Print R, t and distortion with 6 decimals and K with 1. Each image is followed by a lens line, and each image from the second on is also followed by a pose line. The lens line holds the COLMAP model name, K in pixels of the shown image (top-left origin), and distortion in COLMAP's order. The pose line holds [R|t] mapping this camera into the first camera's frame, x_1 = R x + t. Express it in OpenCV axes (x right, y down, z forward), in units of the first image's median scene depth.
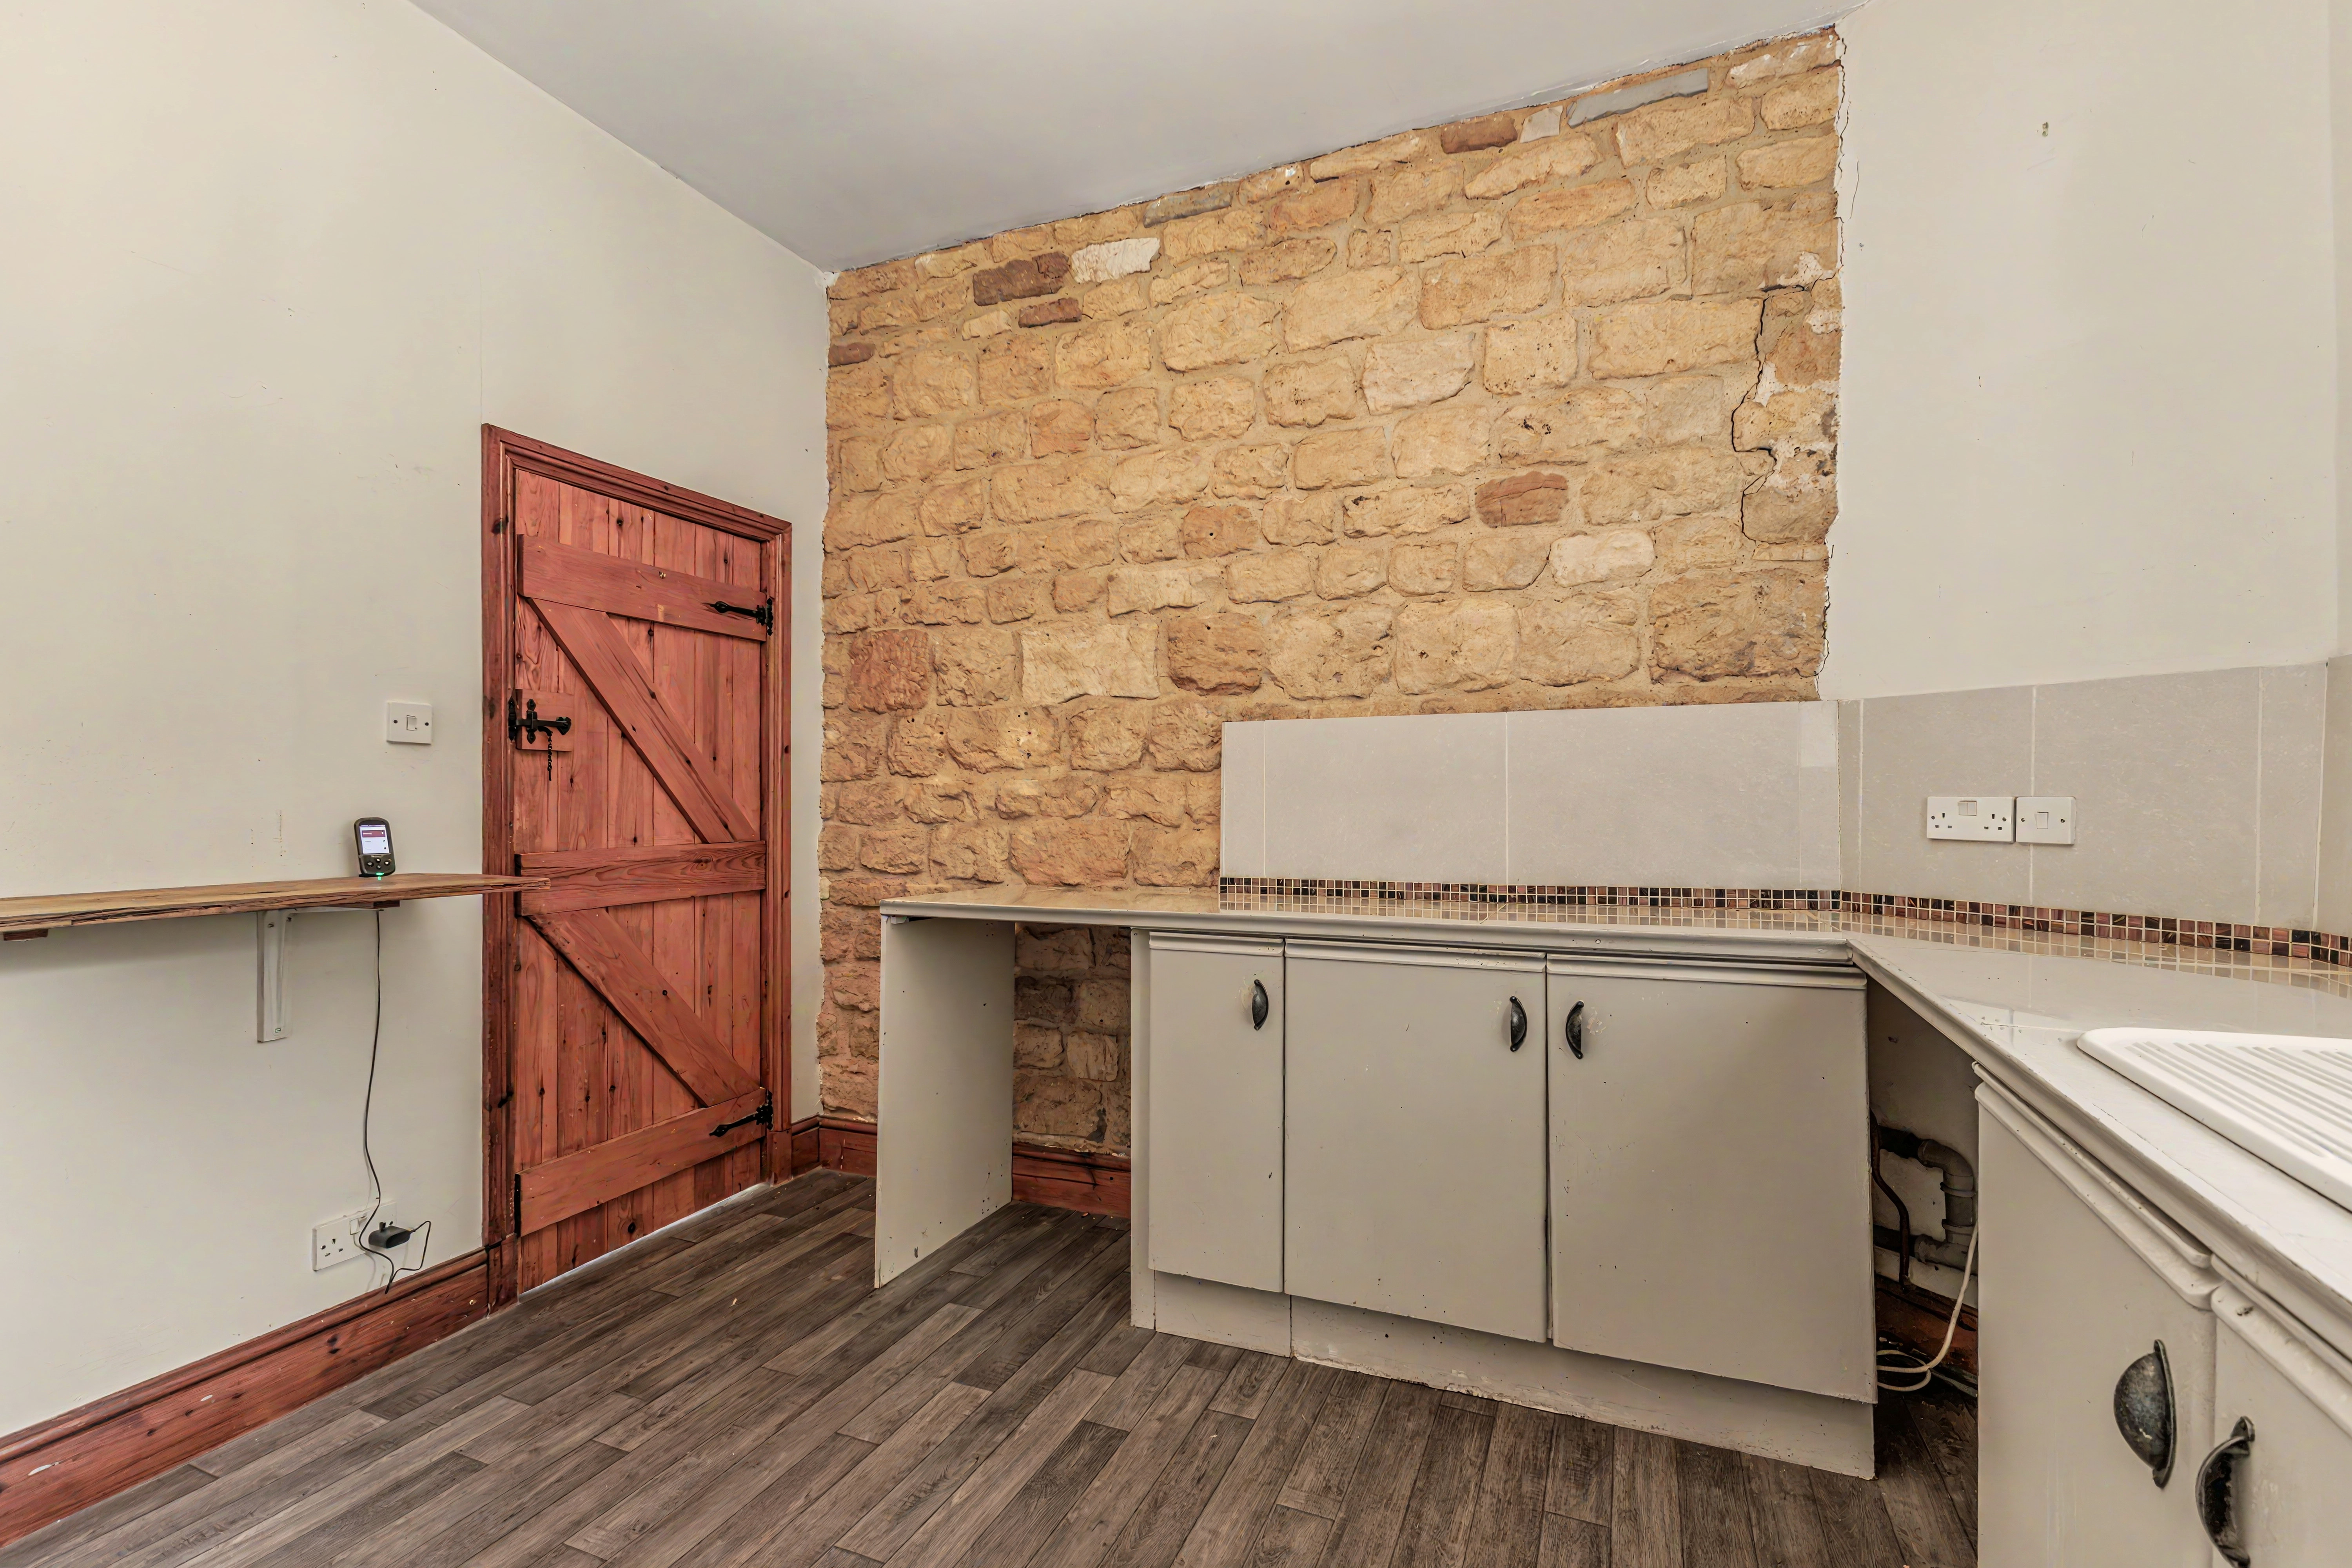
lens RADIAL K [[1020.3, 0, 1177.1], [0, 1020.3, 797.6], [0, 0, 1]] dist [0.006763, 0.000126]
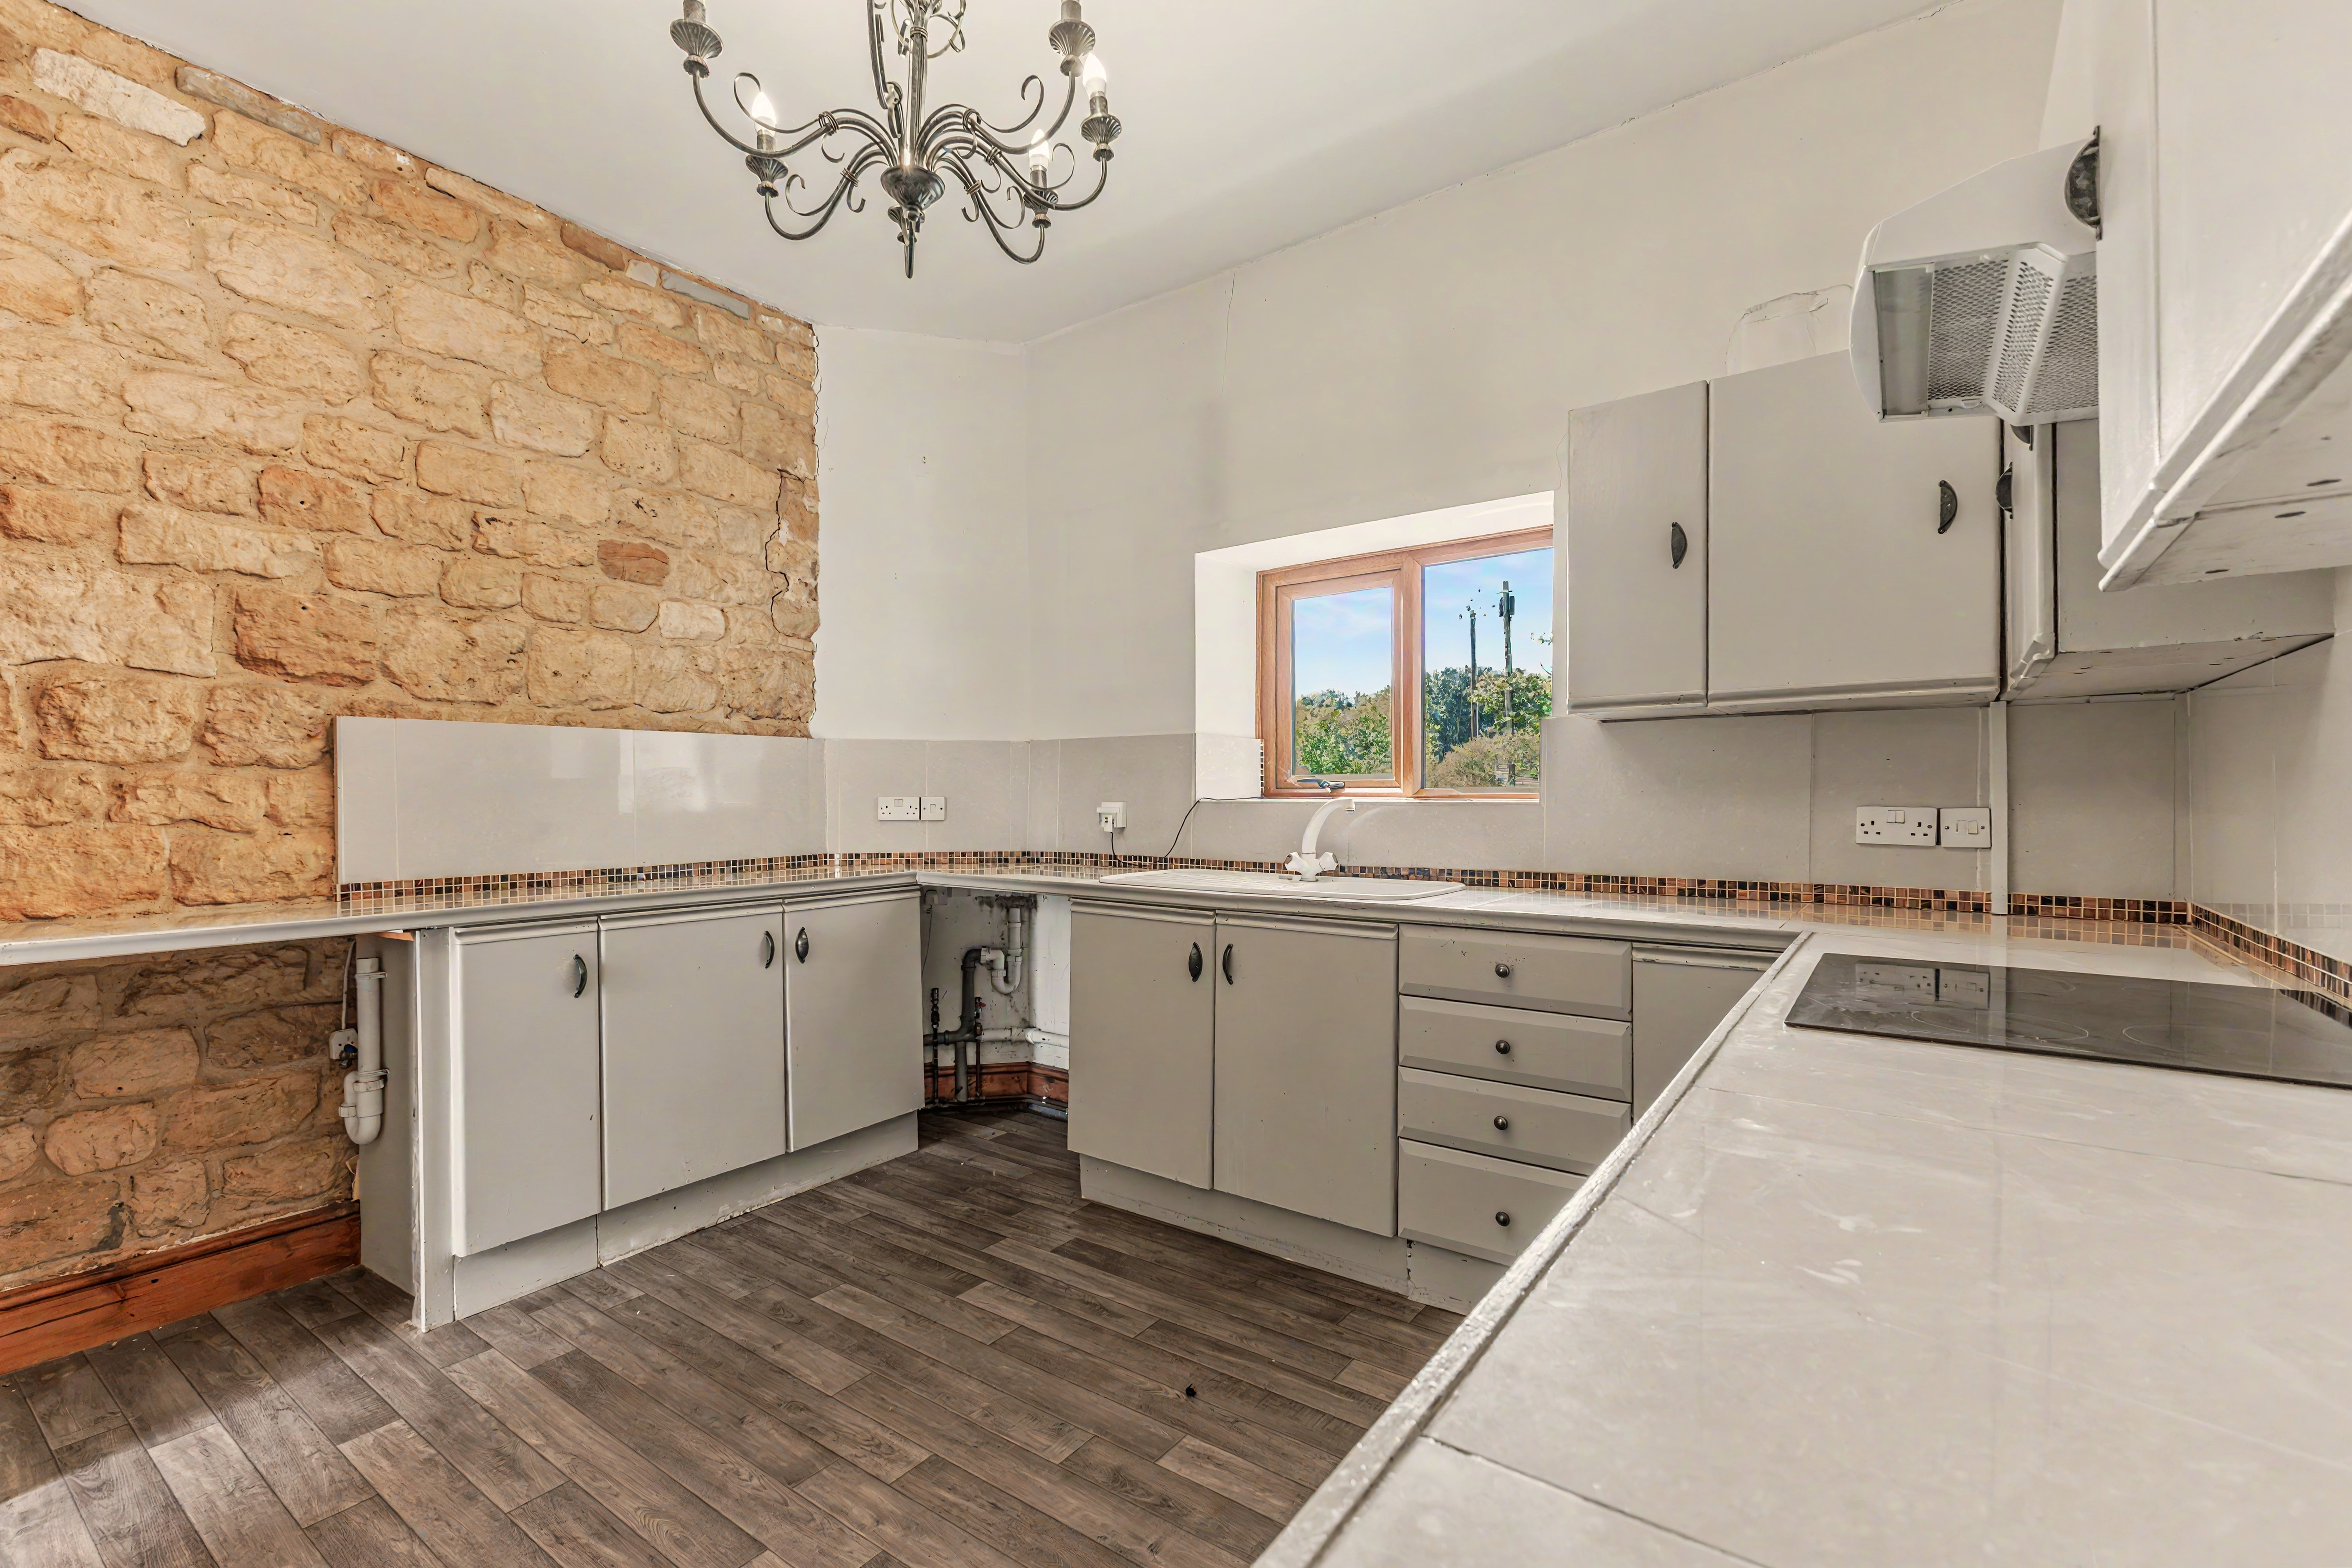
lens RADIAL K [[1017.8, 0, 1155.2], [0, 1017.8, 806.6], [0, 0, 1]] dist [0.010675, -0.003530]
pose [[0.246845, -0.006957, 0.969030, -0.675629], [0.001746, 0.999976, 0.006735, 0.002969], [-0.969053, 0.000030, 0.246851, 0.058955]]
